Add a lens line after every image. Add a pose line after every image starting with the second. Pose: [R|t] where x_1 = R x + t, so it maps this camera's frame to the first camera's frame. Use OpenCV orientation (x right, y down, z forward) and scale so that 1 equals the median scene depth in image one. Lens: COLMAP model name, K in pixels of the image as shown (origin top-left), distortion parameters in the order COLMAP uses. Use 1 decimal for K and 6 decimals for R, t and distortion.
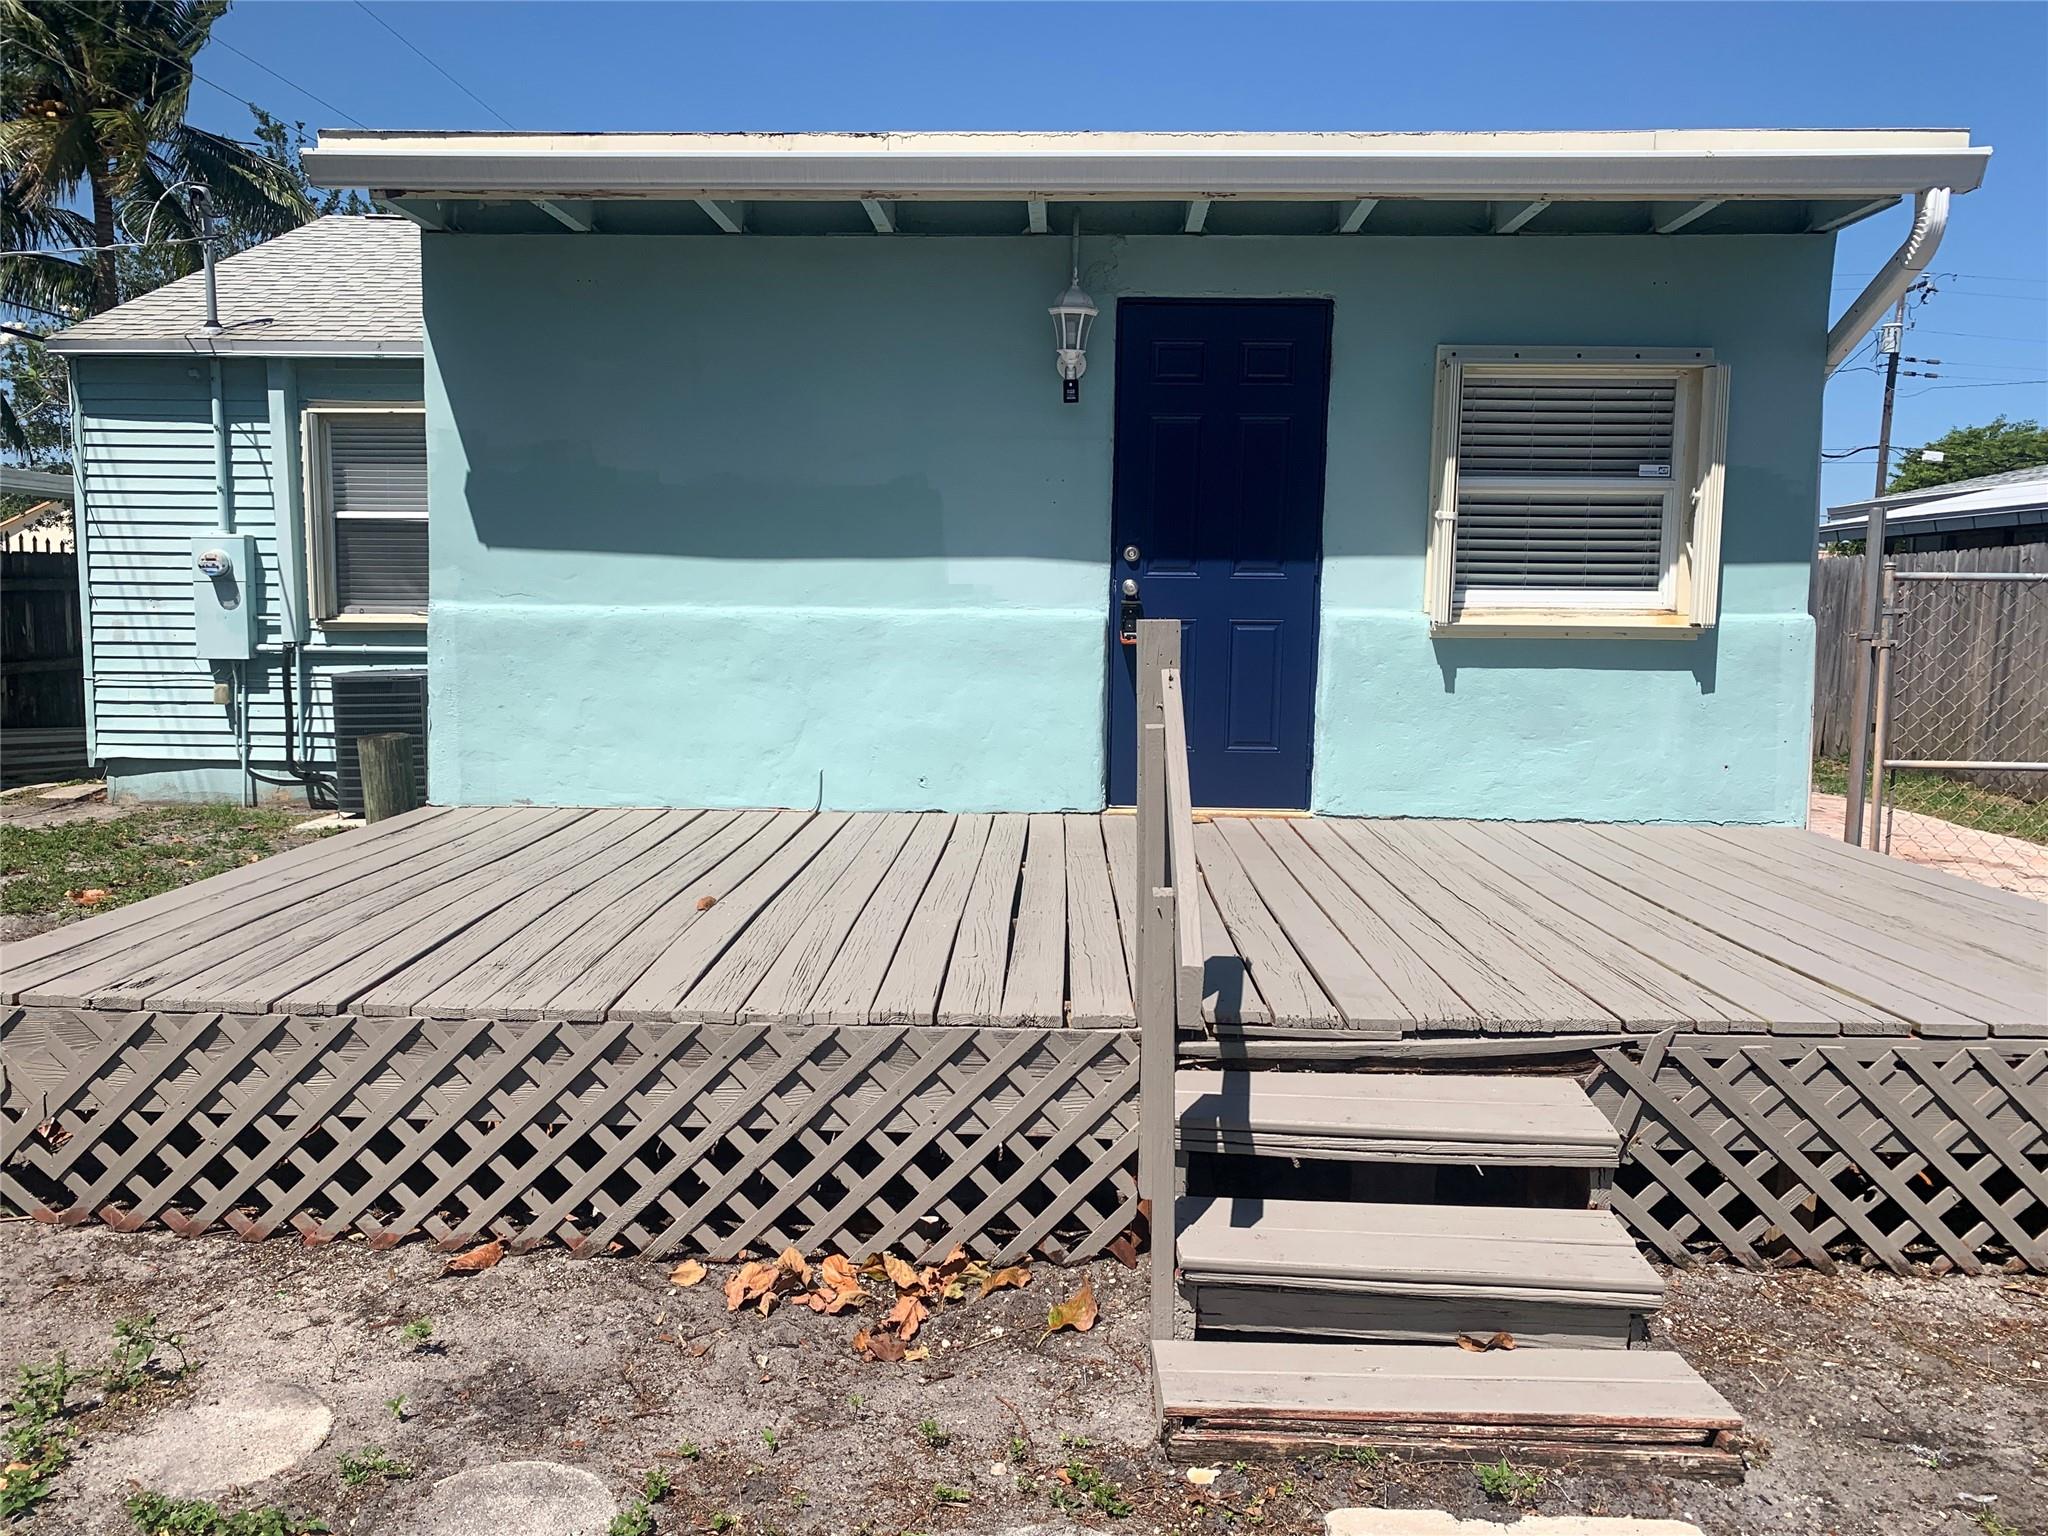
lens RADIAL K [[1559.2, 0, 1005.9], [0, 1559.2, 822.9], [0, 0, 1]] dist [0.026497, -0.043570]
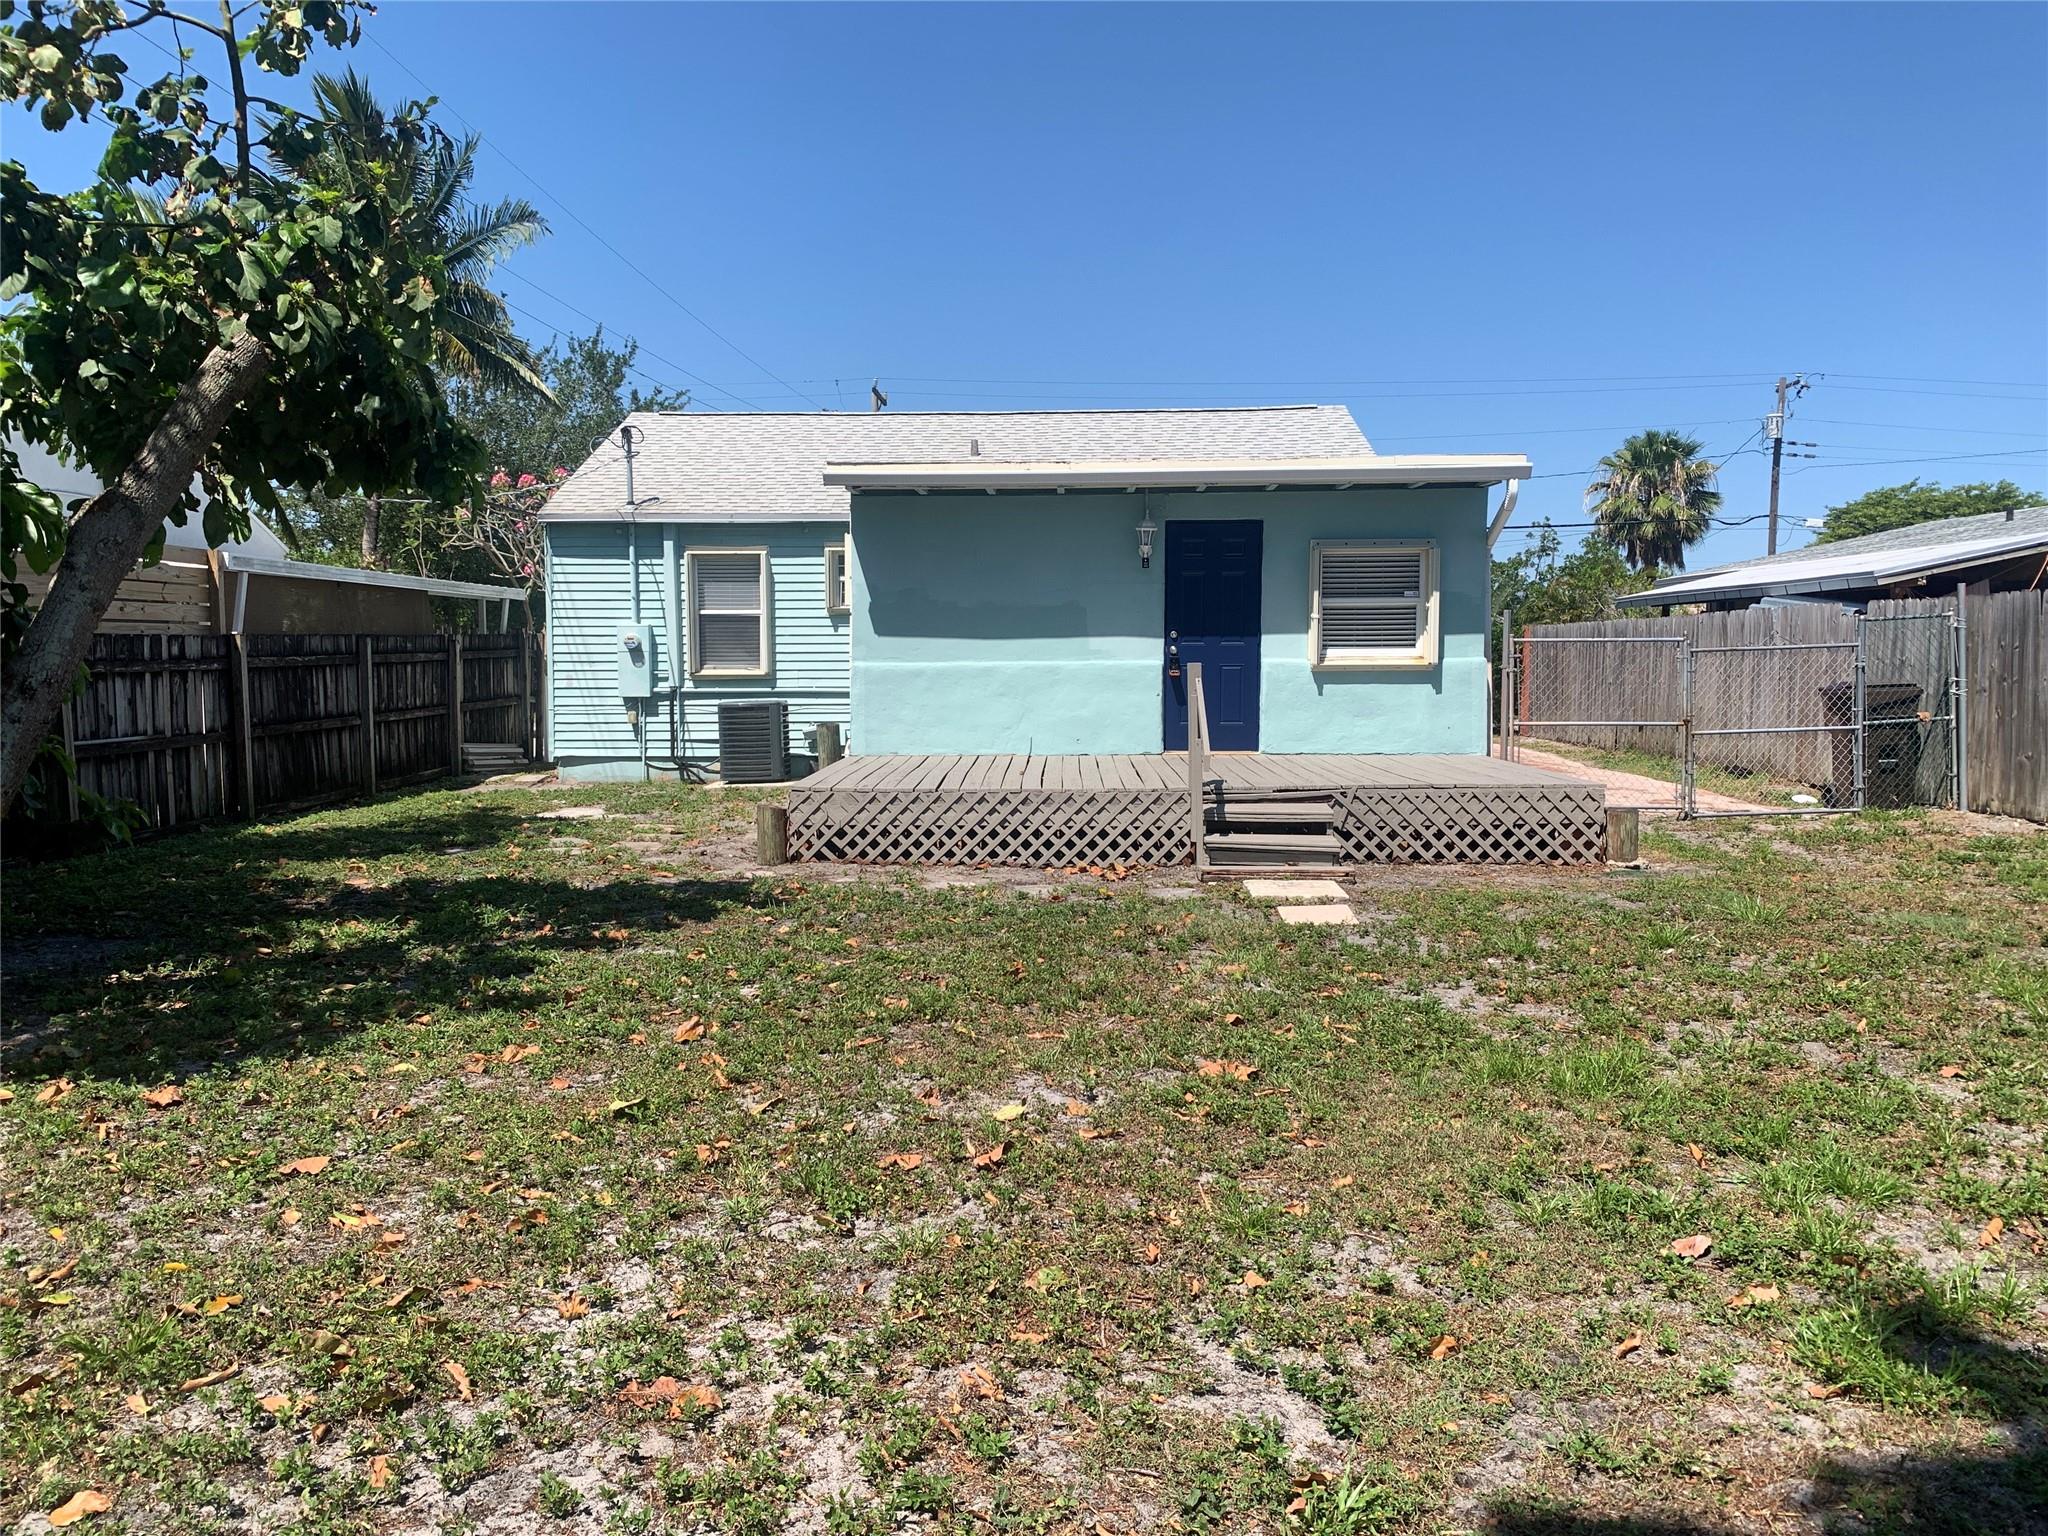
lens RADIAL K [[1559.2, 0, 1020.6], [0, 1559.2, 766.9], [0, 0, 1]] dist [0.026497, -0.043570]
pose [[0.999879, -0.015205, 0.003278, -0.149703], [0.015393, 0.997578, -0.067837, 0.162451], [-0.002238, 0.067880, 0.997691, -1.204854]]
